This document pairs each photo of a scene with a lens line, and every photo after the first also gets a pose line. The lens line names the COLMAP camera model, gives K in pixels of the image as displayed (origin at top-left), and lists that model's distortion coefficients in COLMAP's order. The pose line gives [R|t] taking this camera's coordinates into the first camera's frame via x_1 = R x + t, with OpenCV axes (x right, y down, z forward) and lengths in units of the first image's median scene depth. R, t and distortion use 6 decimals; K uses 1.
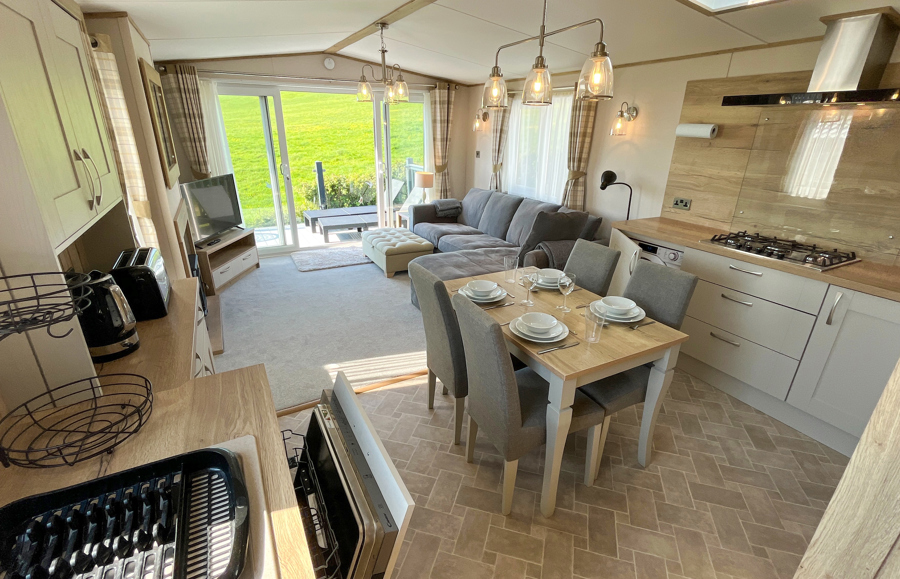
lens RADIAL K [[412.3, 0, 450.0], [0, 412.3, 289.5], [0, 0, 1]] dist [-0.000315, -0.000236]
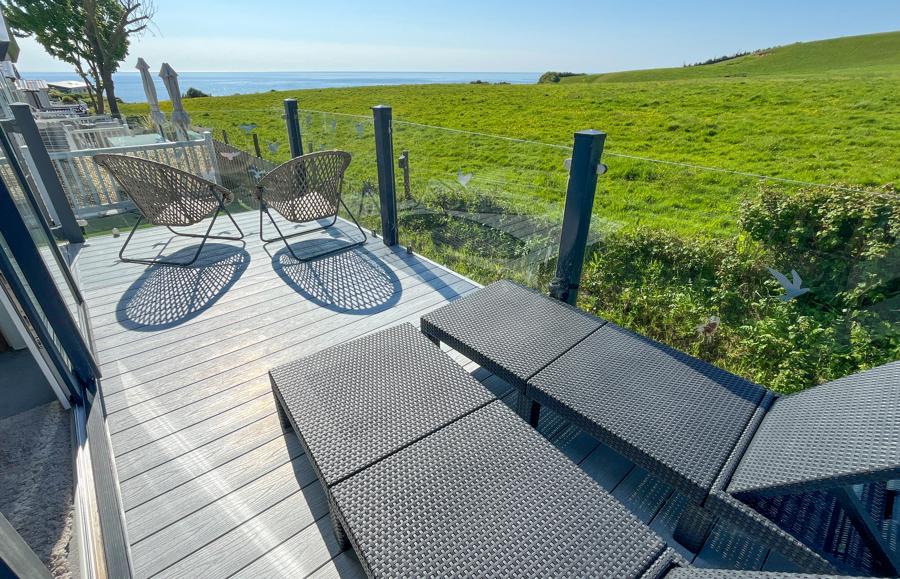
lens RADIAL K [[412.3, 0, 450.0], [0, 412.3, 289.5], [0, 0, 1]] dist [-0.000315, -0.000236]
pose [[0.210368, 0.451405, -0.867167, -0.045062], [-0.363387, 0.859568, 0.359295, -0.207018], [0.907577, 0.239533, 0.344860, 0.616571]]
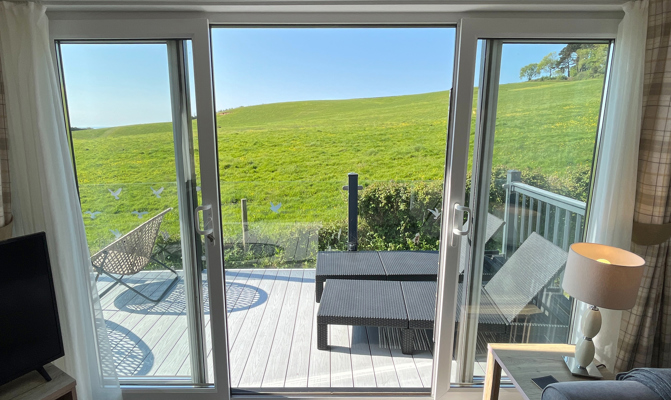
lens RADIAL K [[376.6, 0, 335.5], [0, 376.6, 200.0], [0, 0, 1]] dist [-0.001352, 0.000165]
pose [[0.888126, 0.078824, -0.452790, -0.063500], [-0.157277, 0.977827, -0.138268, -0.138477], [0.431851, 0.194013, 0.880831, 0.368711]]
